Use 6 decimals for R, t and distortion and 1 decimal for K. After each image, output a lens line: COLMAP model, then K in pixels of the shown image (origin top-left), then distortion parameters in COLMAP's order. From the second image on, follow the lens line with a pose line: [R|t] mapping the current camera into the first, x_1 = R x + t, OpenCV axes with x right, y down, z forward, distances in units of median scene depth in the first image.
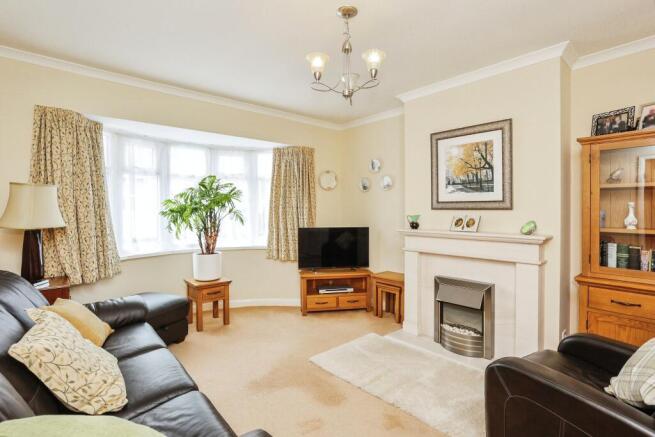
lens RADIAL K [[330.1, 0, 330.5], [0, 330.1, 217.9], [0, 0, 1]] dist [-0.000514, 0.002495]
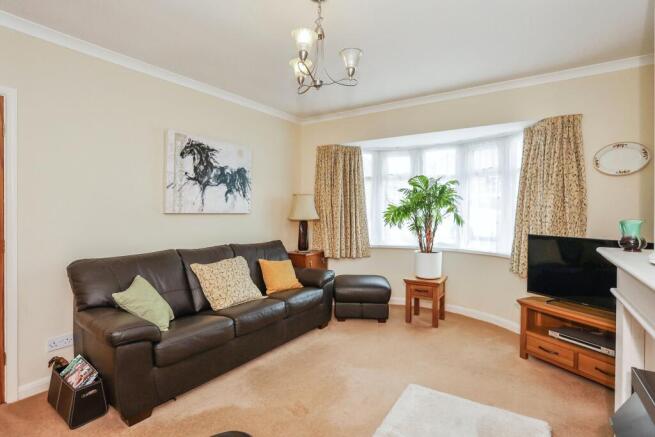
lens RADIAL K [[330.1, 0, 330.1], [0, 330.1, 214.5], [0, 0, 1]] dist [-0.000514, 0.002495]
pose [[0.273358, 0.014744, -0.961799, 0.529256], [-0.027377, 0.999597, 0.007542, -0.006637], [0.961523, 0.024270, 0.273652, 0.432825]]
